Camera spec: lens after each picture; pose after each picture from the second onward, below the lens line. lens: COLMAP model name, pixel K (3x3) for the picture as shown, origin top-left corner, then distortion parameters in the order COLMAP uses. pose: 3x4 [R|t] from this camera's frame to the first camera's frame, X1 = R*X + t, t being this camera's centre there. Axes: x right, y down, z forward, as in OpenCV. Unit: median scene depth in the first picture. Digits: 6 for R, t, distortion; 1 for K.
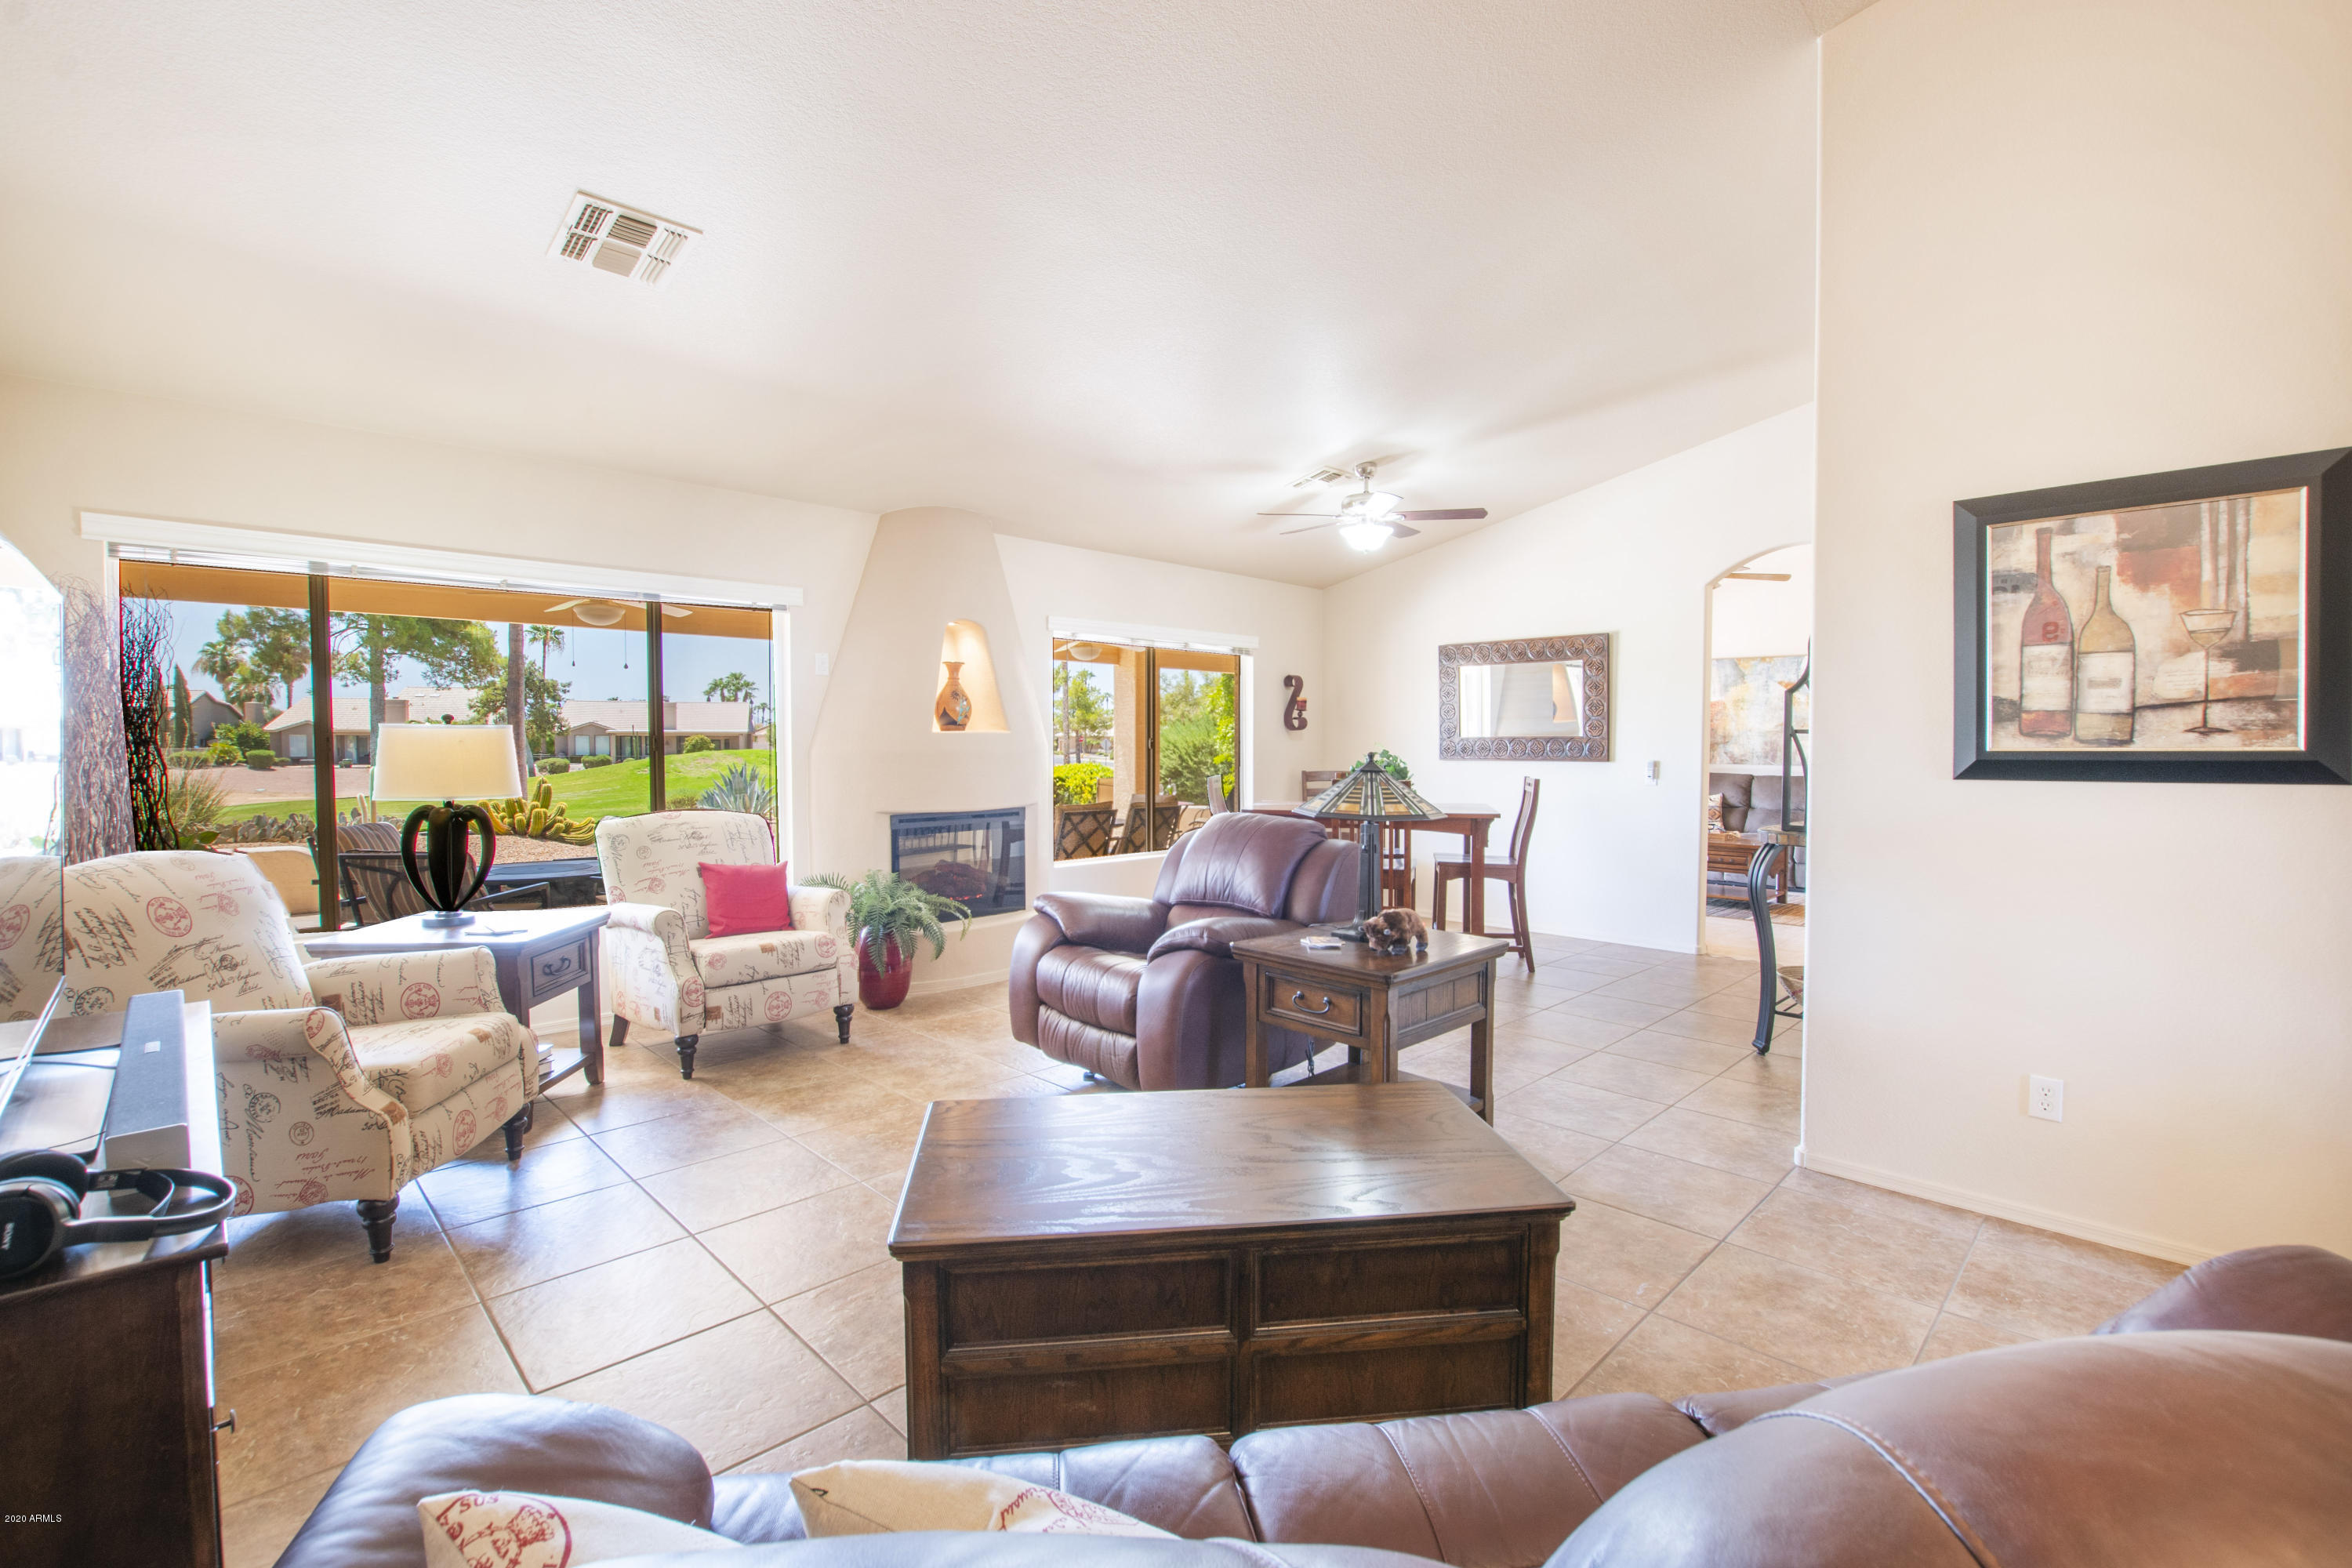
lens RADIAL K [[1023.0, 0, 1176.0], [0, 1023.0, 784.0], [0, 0, 1]] dist [-0.038685, 0.000195]
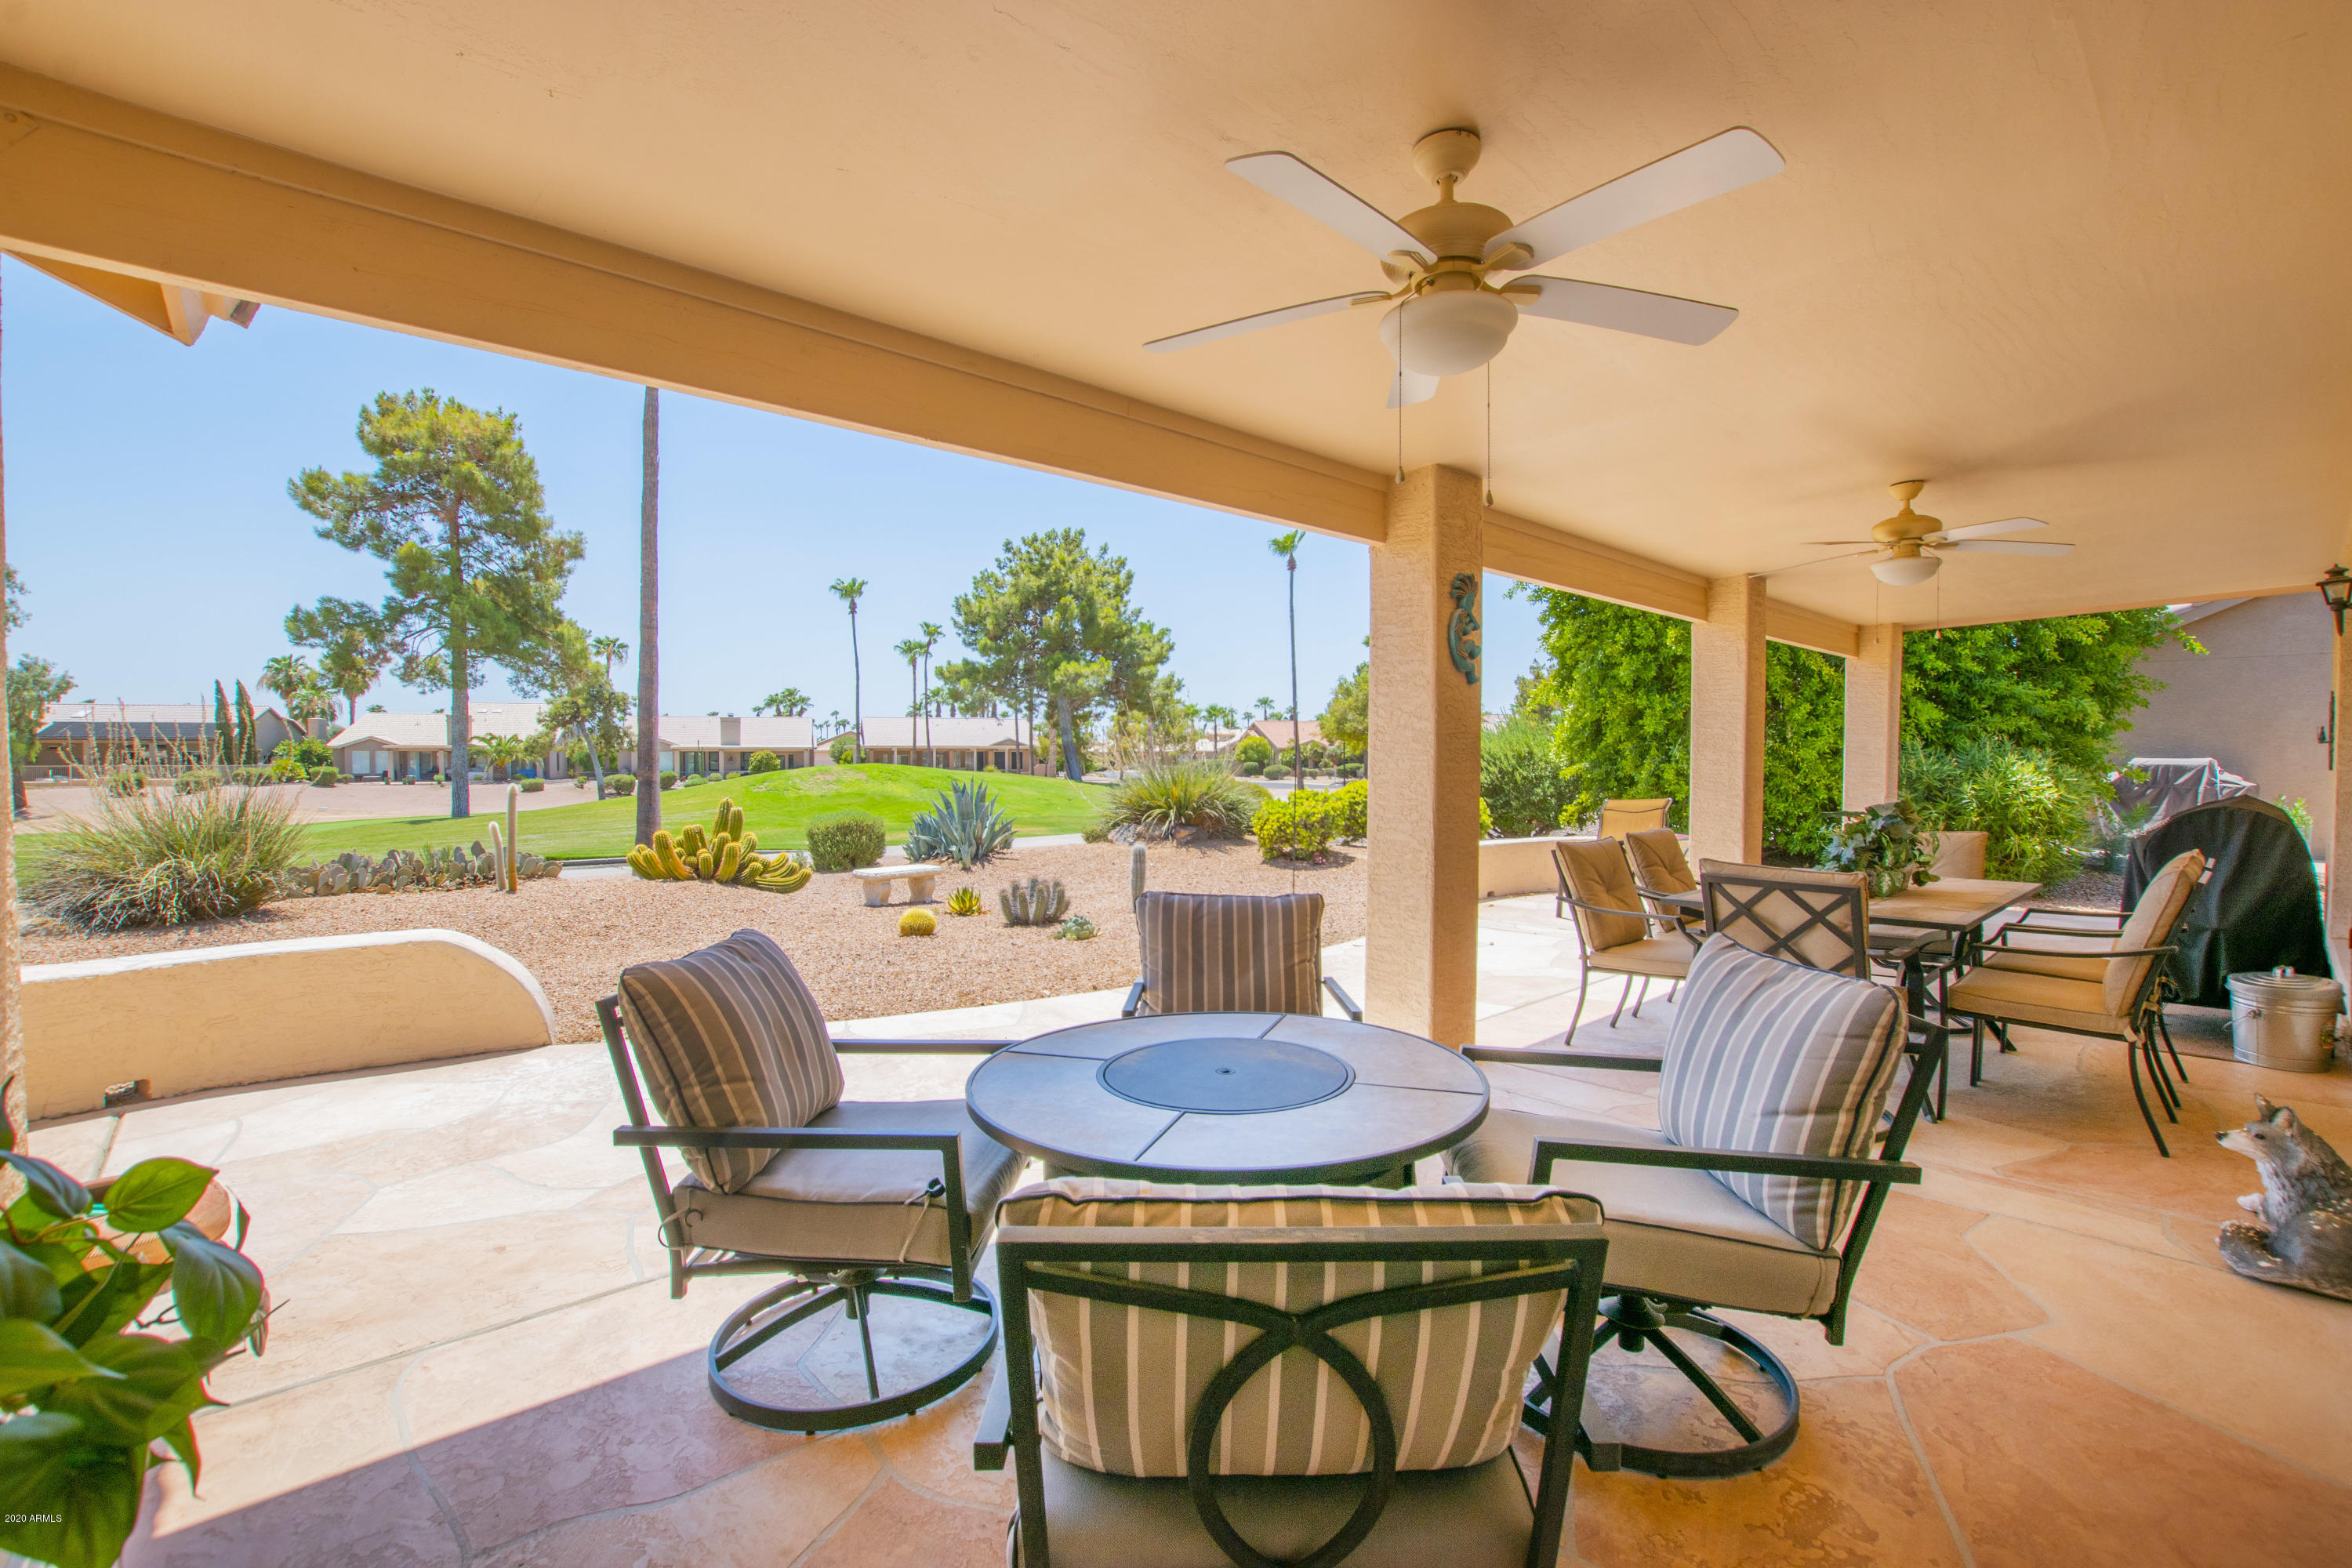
lens RADIAL K [[1023.0, 0, 1176.0], [0, 1023.0, 784.0], [0, 0, 1]] dist [-0.038685, 0.000195]
pose [[0.999362, -0.002446, -0.035645, -0.136915], [0.001912, 0.999886, -0.015001, -0.002625], [0.035678, 0.014924, 0.999252, 0.137119]]
